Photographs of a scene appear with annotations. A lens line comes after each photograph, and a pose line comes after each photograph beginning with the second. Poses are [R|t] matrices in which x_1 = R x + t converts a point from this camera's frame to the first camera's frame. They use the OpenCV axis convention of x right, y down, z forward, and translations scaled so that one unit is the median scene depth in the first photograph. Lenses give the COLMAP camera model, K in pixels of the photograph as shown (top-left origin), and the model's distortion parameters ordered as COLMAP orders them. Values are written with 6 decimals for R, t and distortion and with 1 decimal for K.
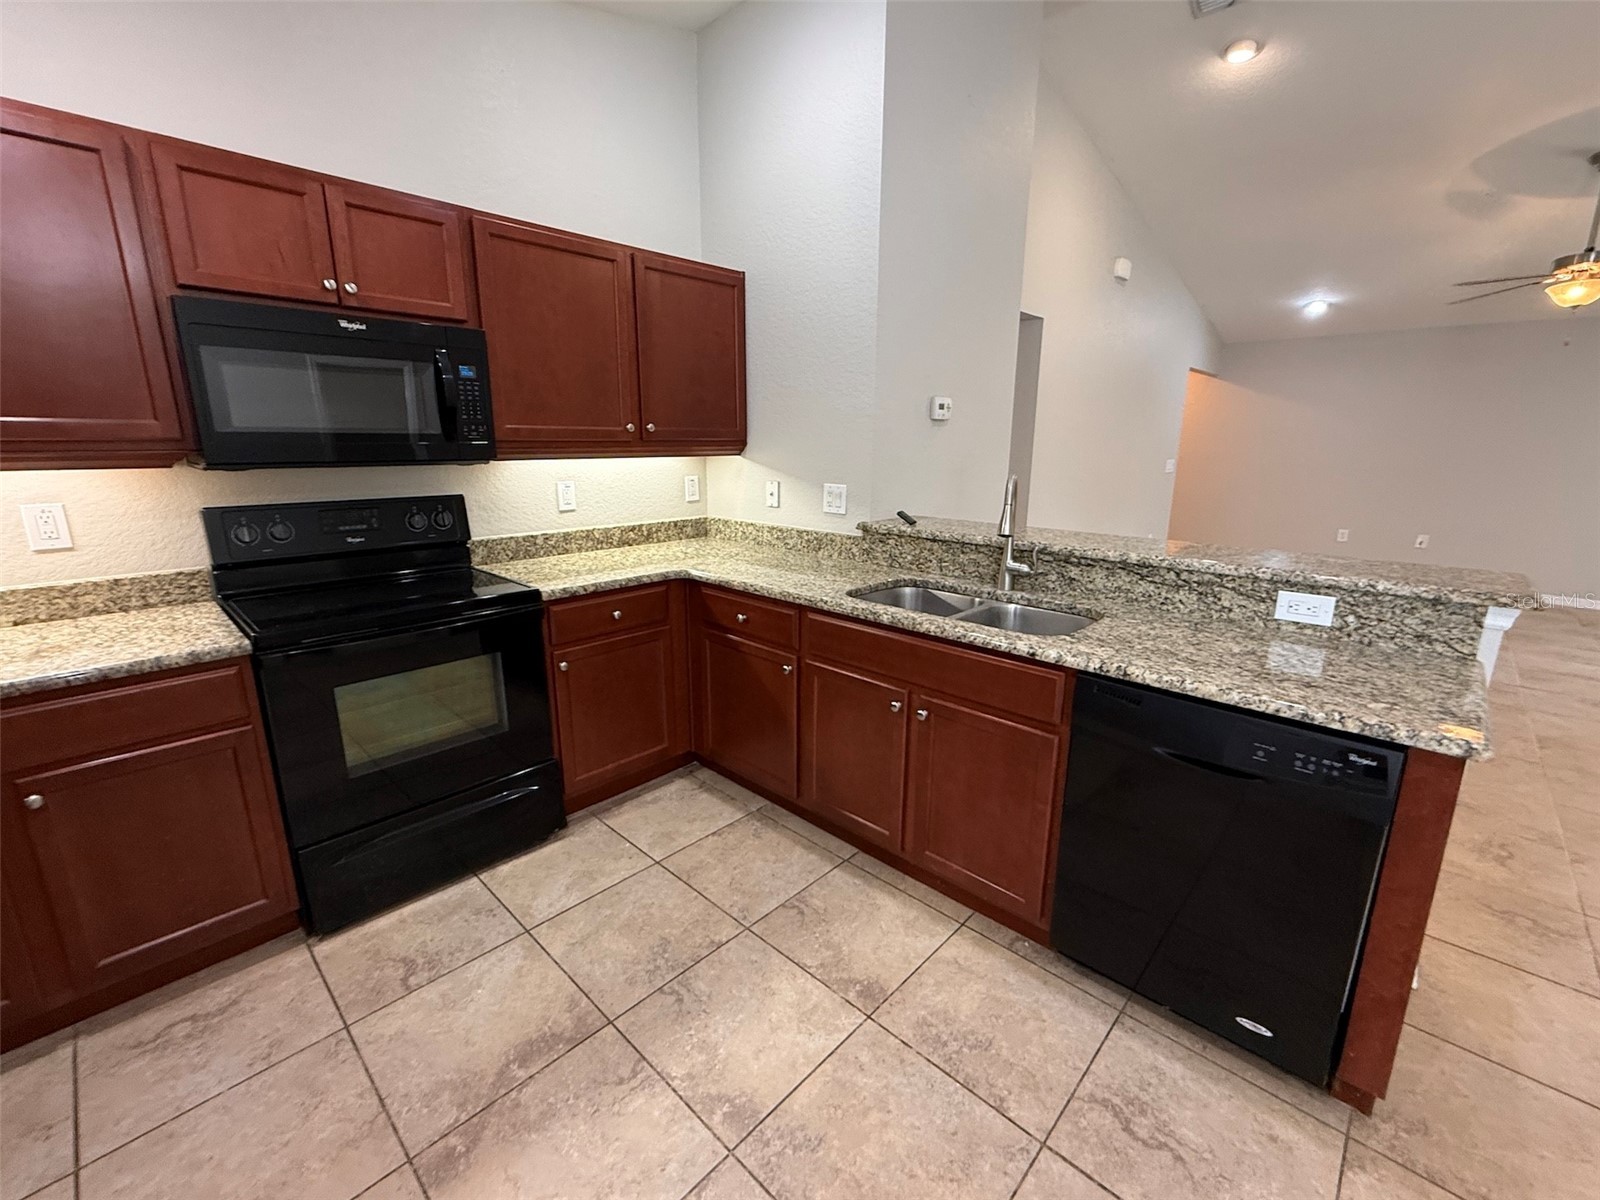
lens RADIAL K [[671.1, 0, 802.2], [0, 671.1, 599.9], [0, 0, 1]] dist [0.000074, 0.000698]
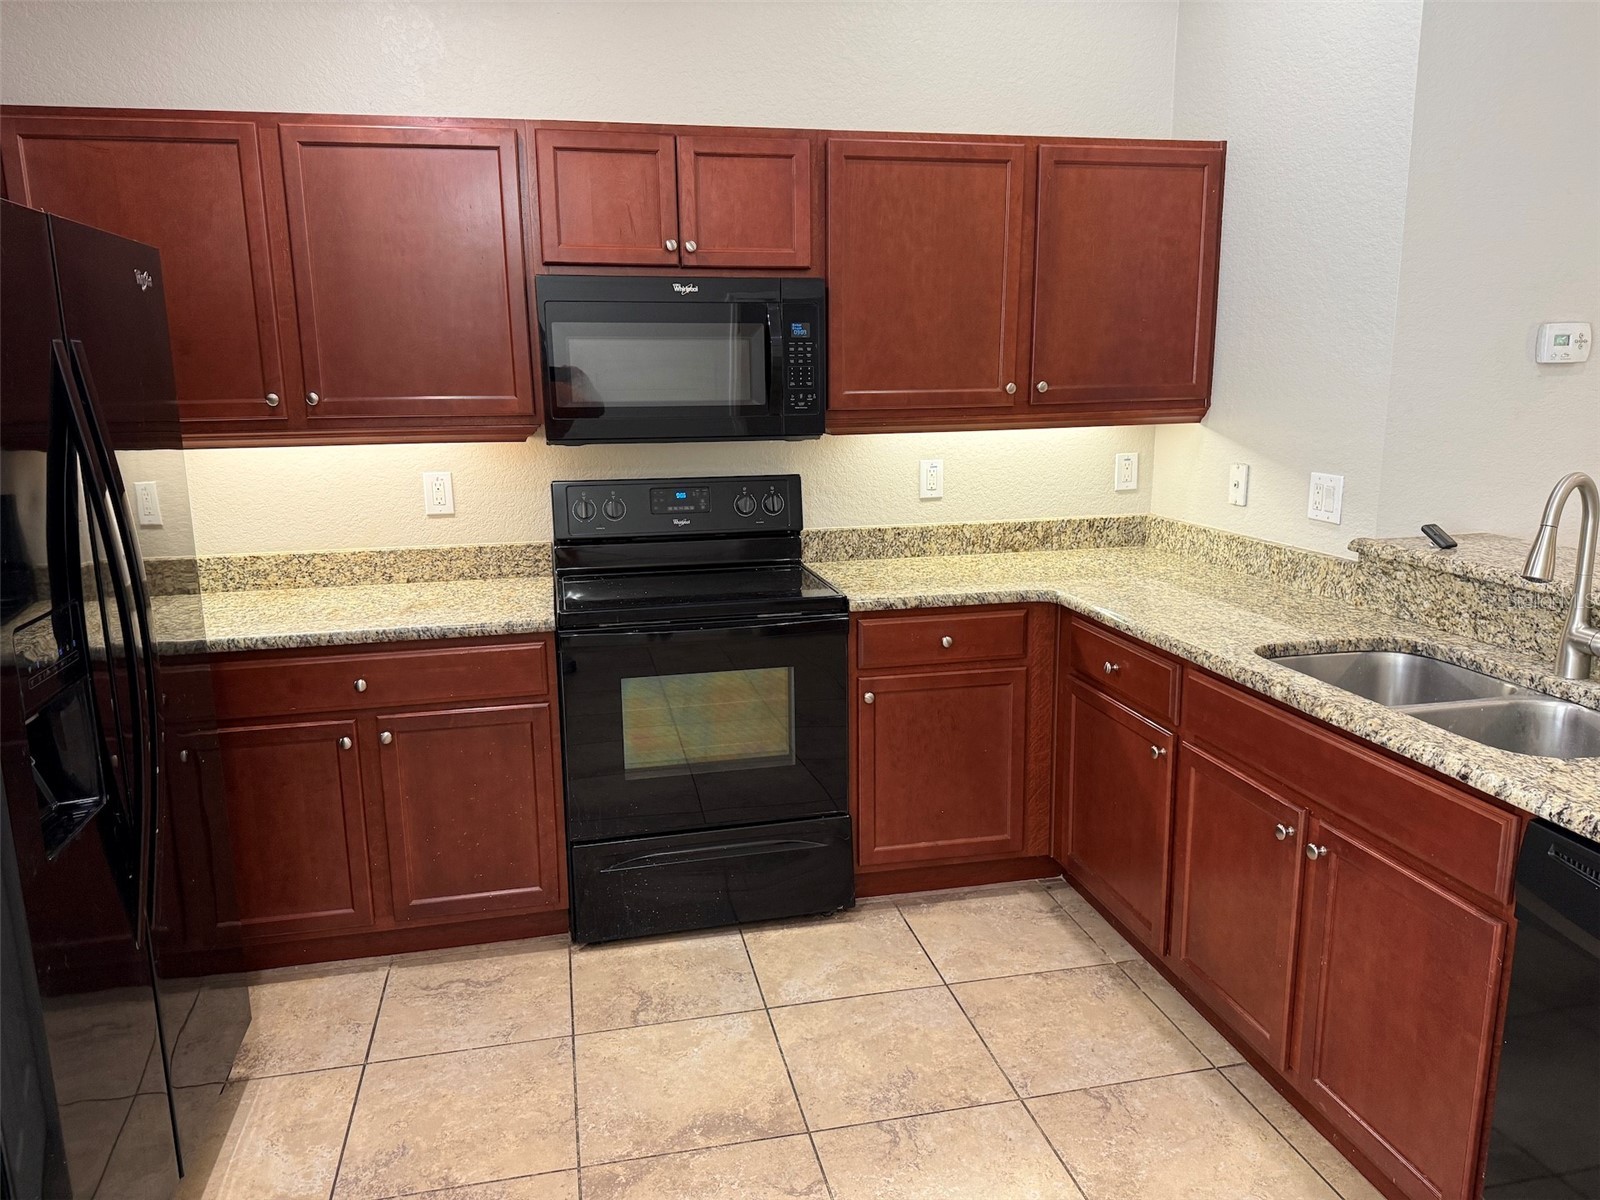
lens RADIAL K [[1113.9, 0, 803.7], [0, 1113.9, 599.1], [0, 0, 1]] dist [0.117264, -0.199190]
pose [[0.828973, 0.095273, -0.551113, 0.289985], [-0.114691, 0.993401, -0.000783, -0.005925], [0.547402, 0.063857, 0.834430, -0.133138]]
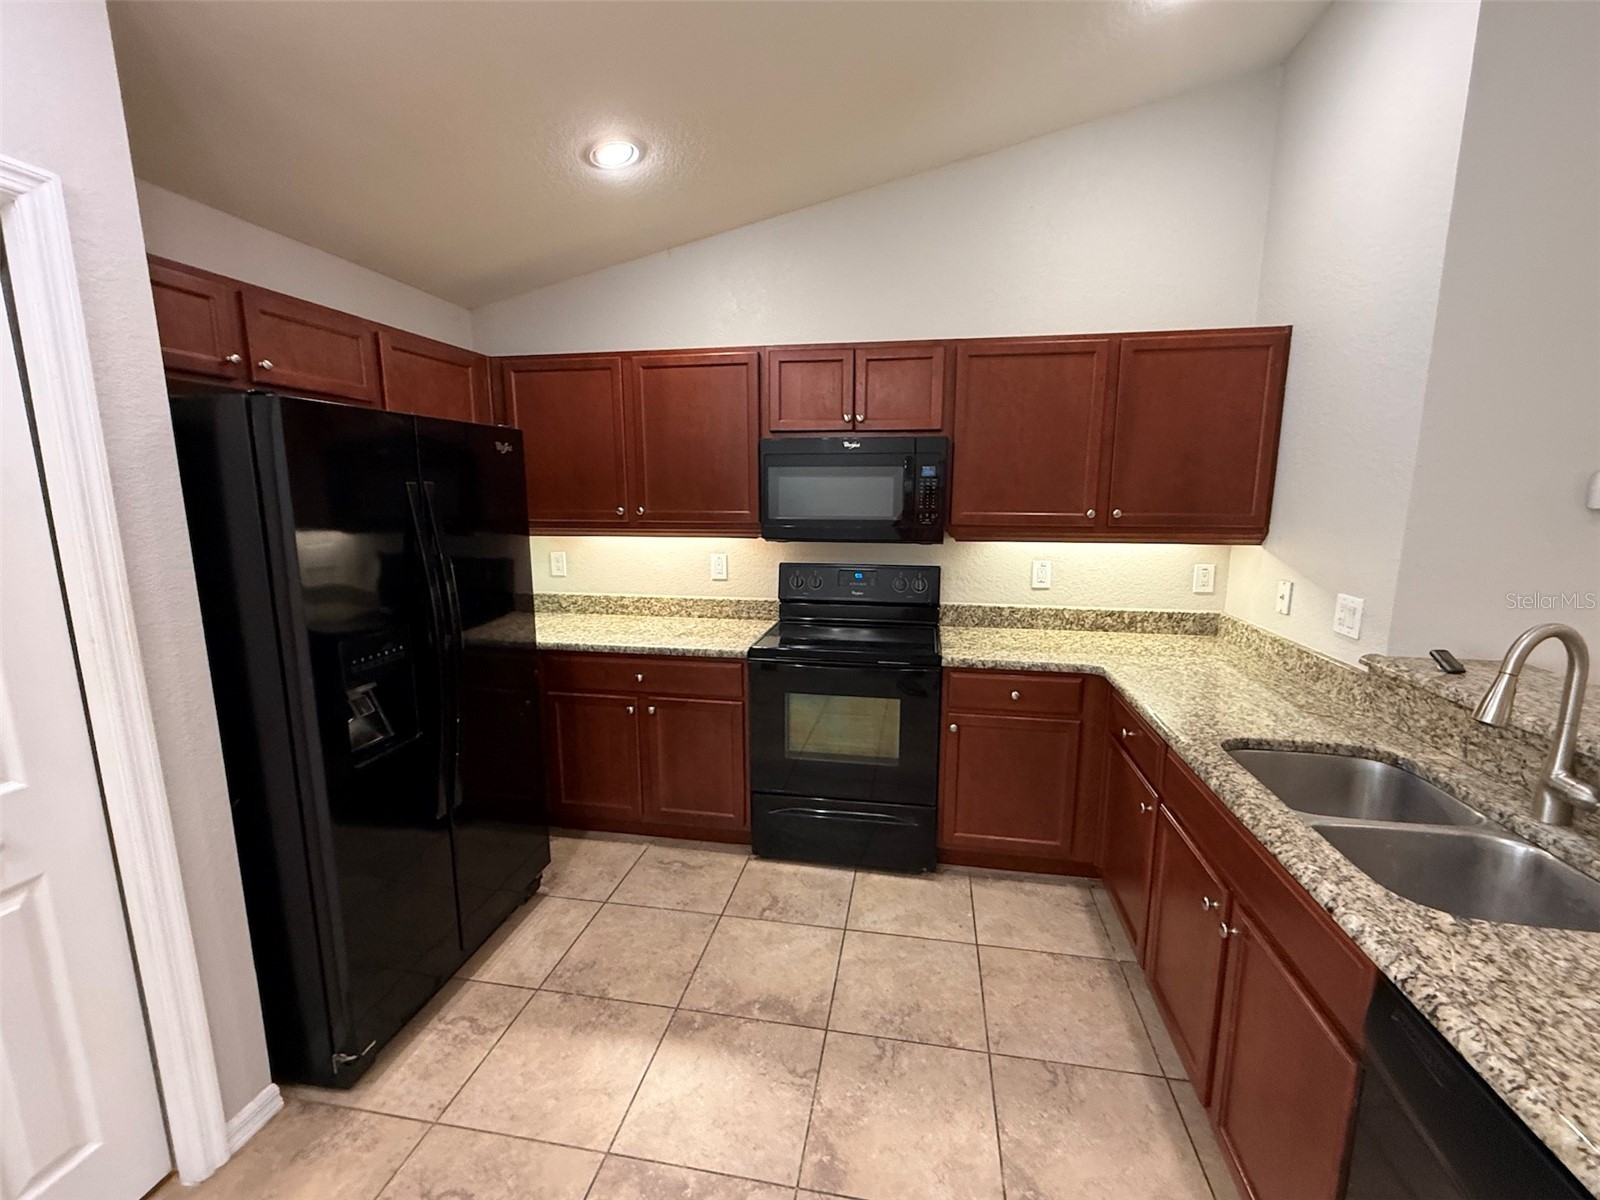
lens RADIAL K [[673.3, 0, 807.3], [0, 673.3, 598.8], [0, 0, 1]] dist [0.000705, 0.000143]
pose [[0.550456, 0.129827, -0.824708, 0.407294], [-0.195121, 0.980483, 0.024114, -0.091291], [0.811742, 0.147644, 0.565045, 0.146110]]
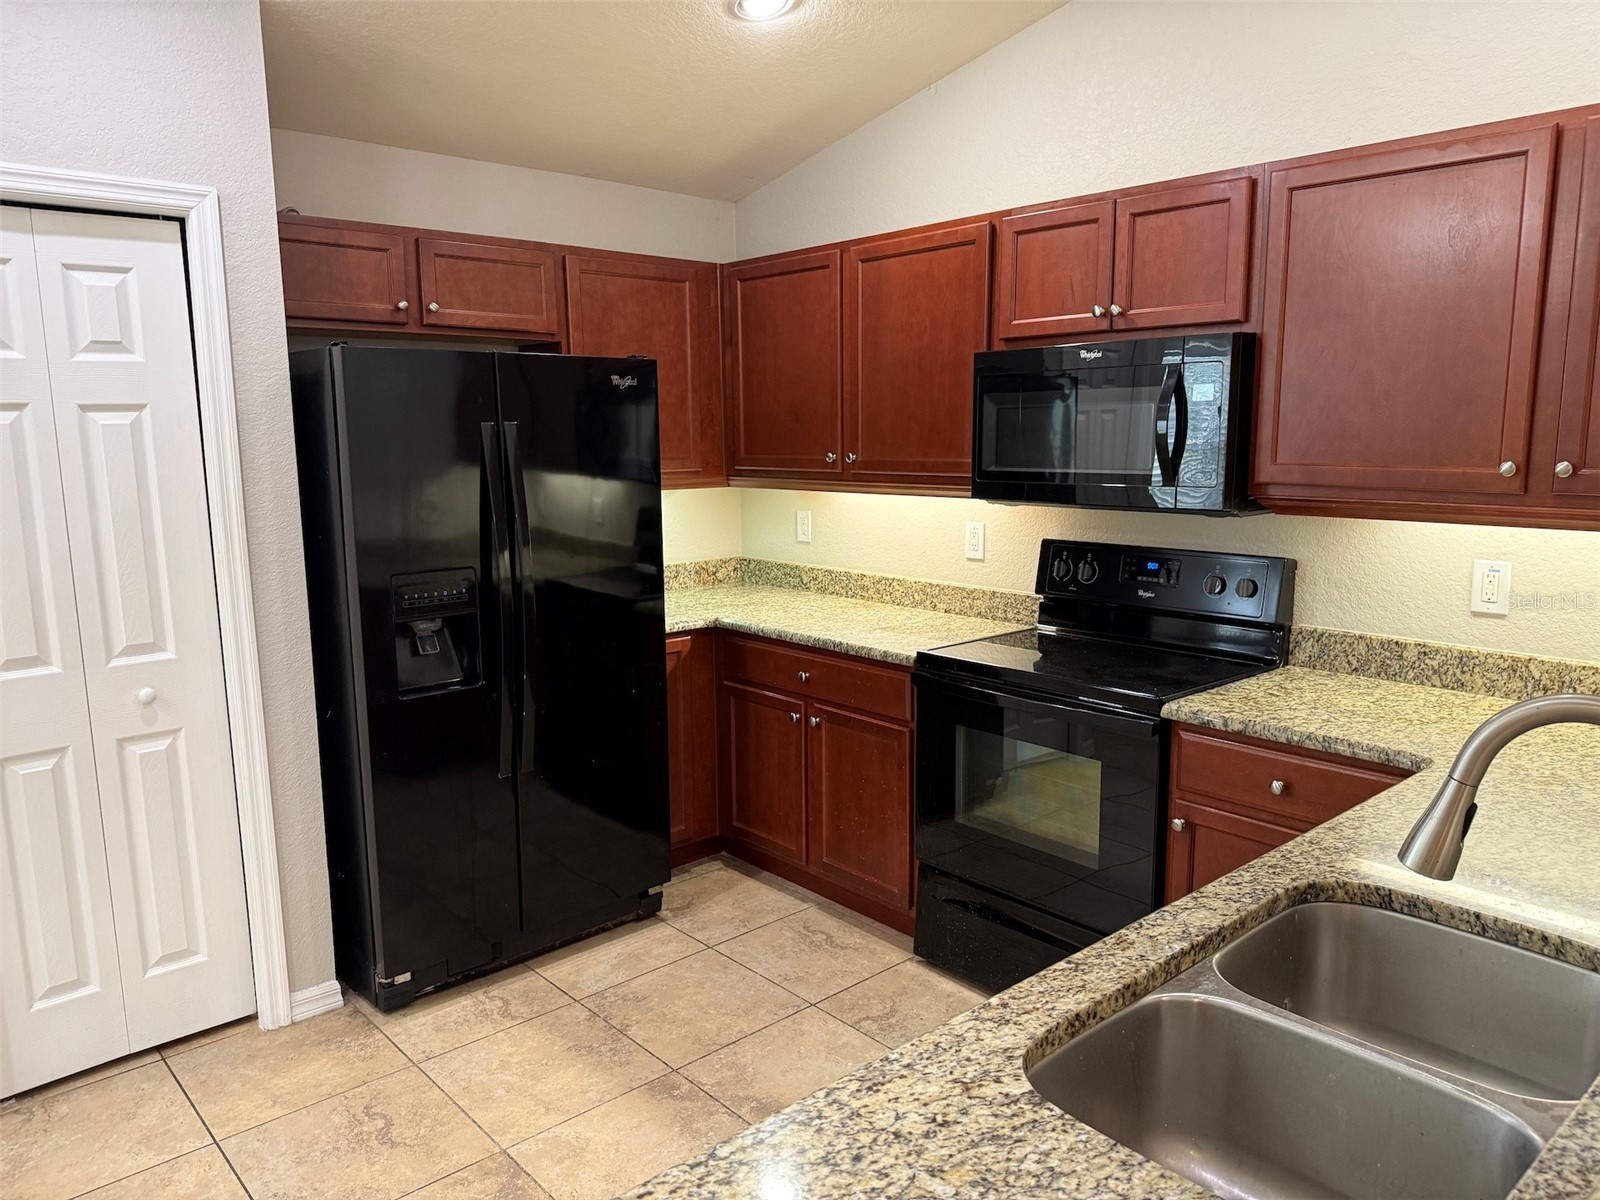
lens RADIAL K [[1119.5, 0, 800.0], [0, 1119.5, 600.0], [0, 0, 1]] dist [0.109950, -0.207394]
pose [[-0.085142, 0.147690, -0.985362, 0.750409], [-0.228071, 0.959807, 0.163567, -0.212861], [0.969915, 0.238659, -0.048036, 0.650778]]
